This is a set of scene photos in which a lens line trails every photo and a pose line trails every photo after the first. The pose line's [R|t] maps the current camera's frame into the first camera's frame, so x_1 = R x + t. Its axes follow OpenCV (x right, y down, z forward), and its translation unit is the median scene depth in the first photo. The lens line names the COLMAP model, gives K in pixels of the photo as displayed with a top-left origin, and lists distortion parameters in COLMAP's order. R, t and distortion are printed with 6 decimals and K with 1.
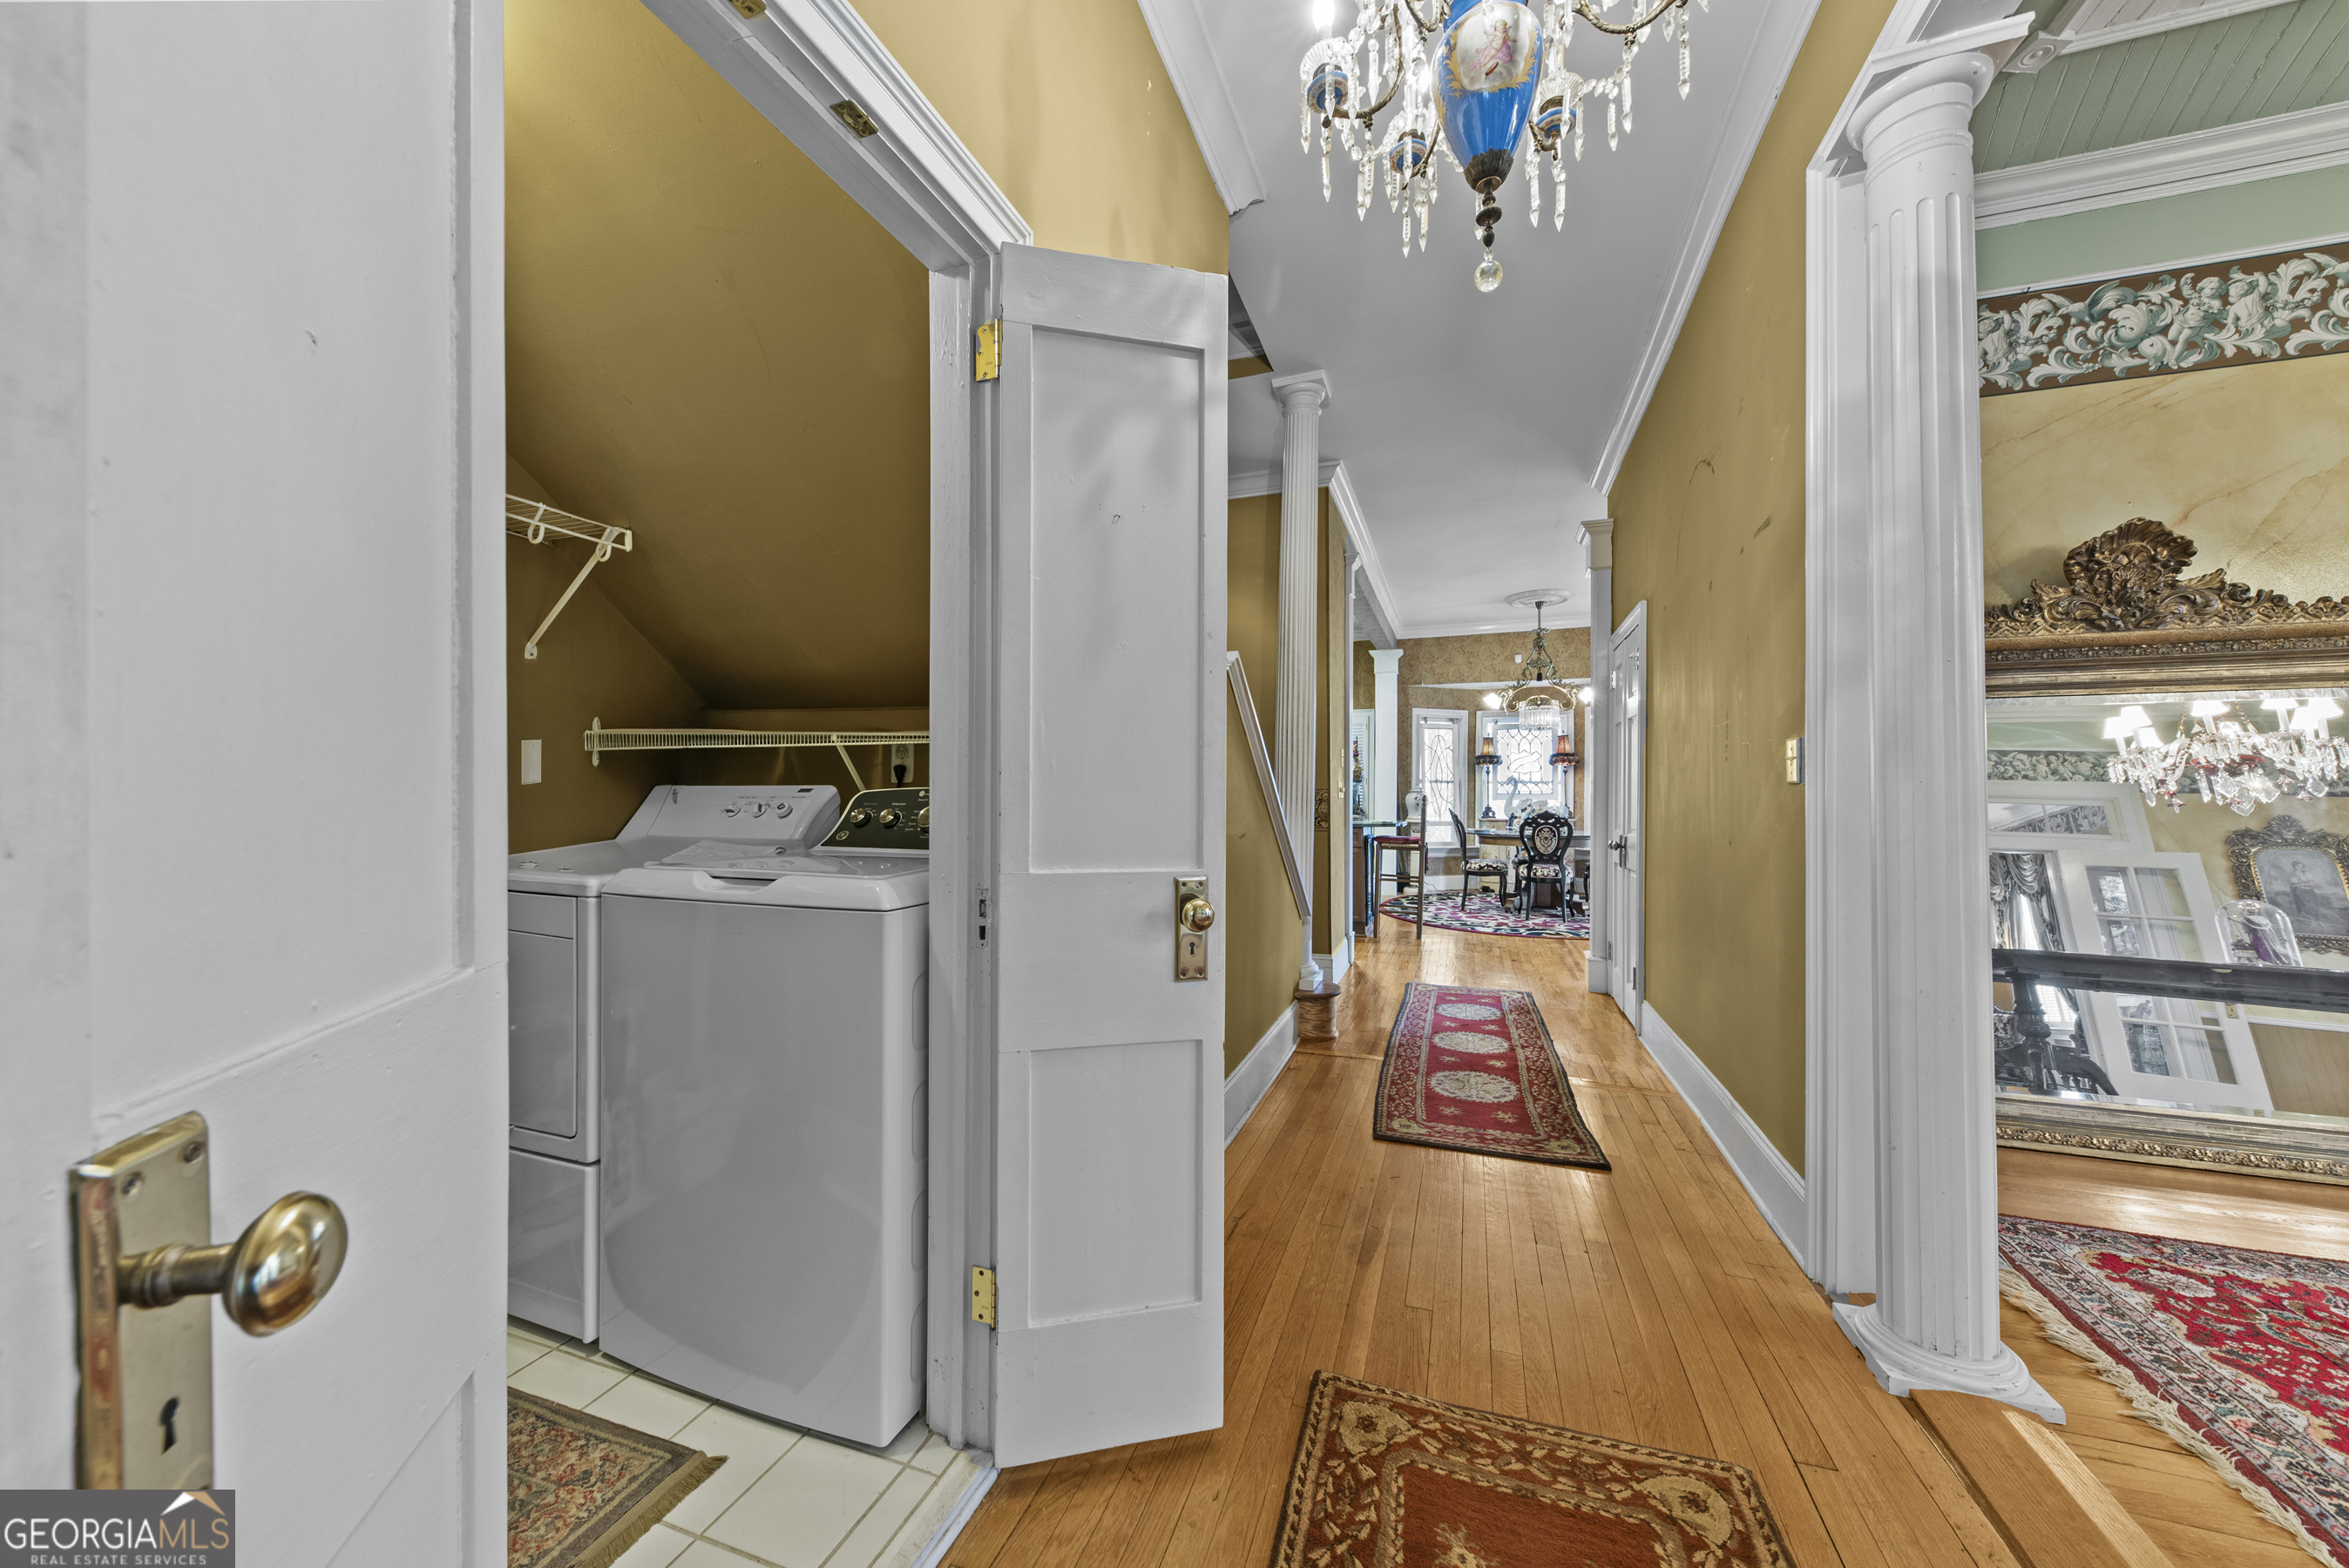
lens RADIAL K [[831.7, 0, 1173.2], [0, 831.7, 790.7], [0, 0, 1]] dist [0.010375, -0.000034]
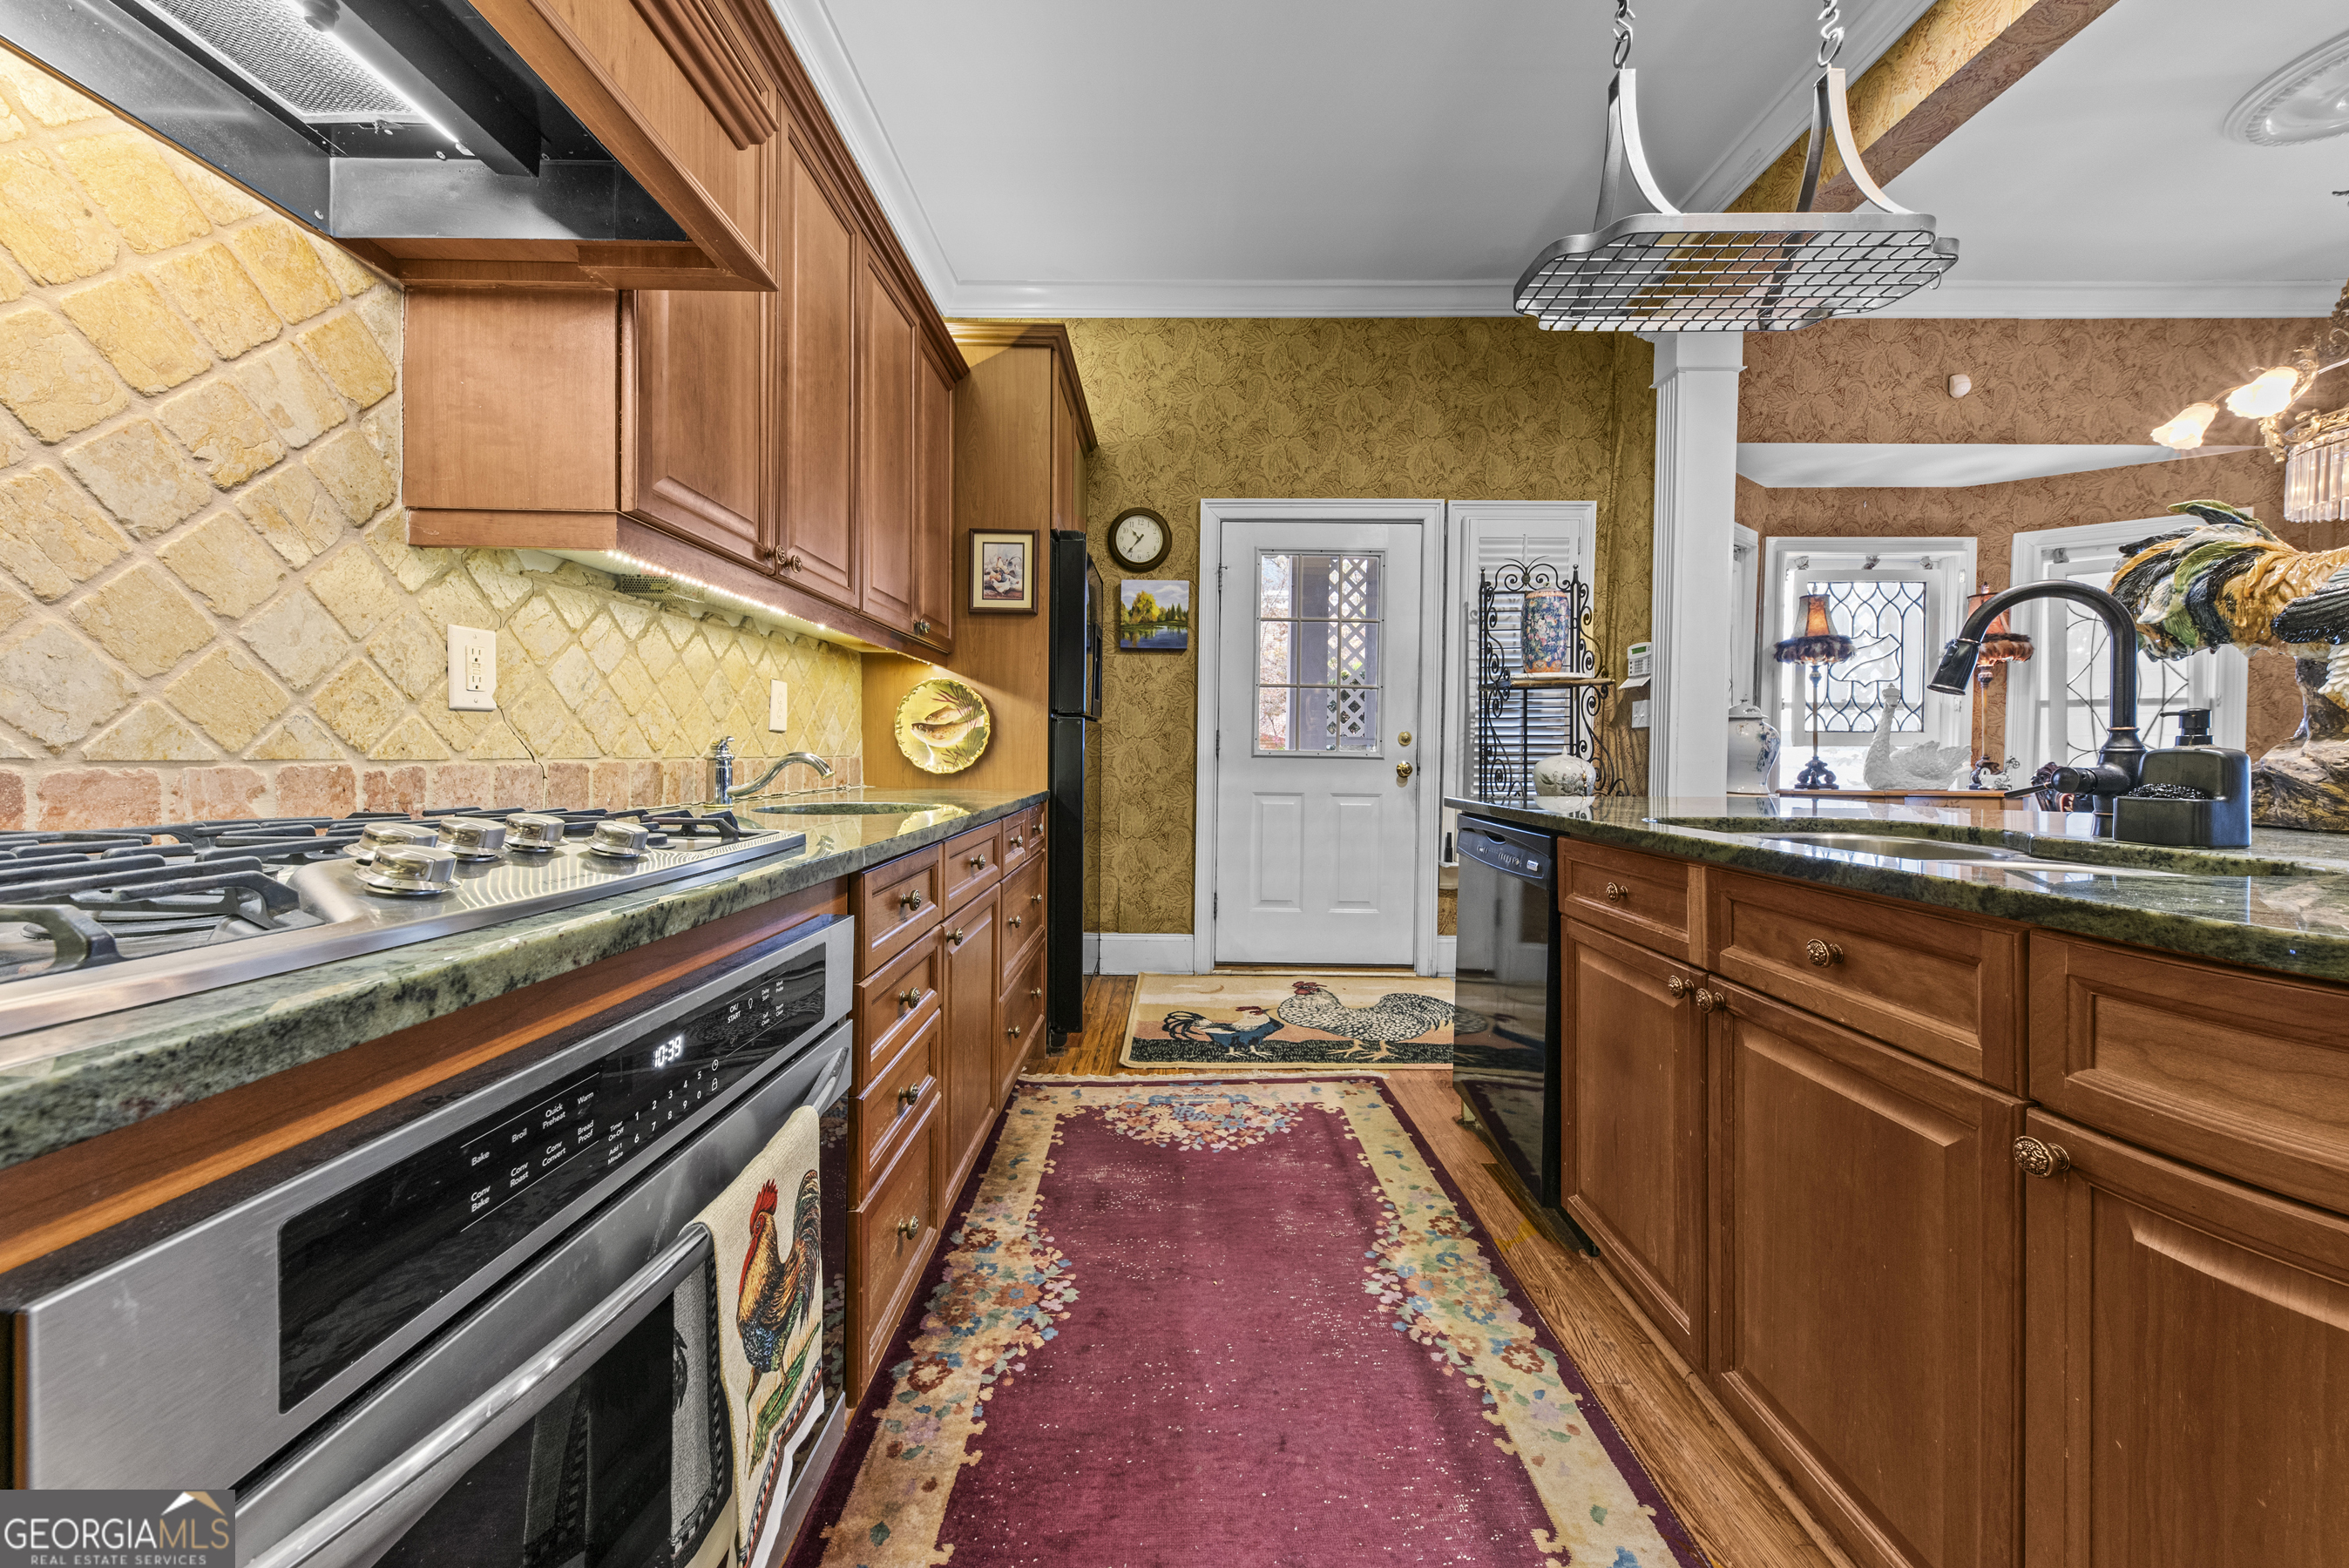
lens RADIAL K [[831.7, 0, 1154.3], [0, 831.7, 765.1], [0, 0, 1]] dist [0.010375, -0.000034]
pose [[0.939971, 0.000565, 0.341252, -0.076917], [-0.007555, 0.999788, 0.019154, 0.015864], [-0.341169, -0.020583, 0.939776, 0.735967]]
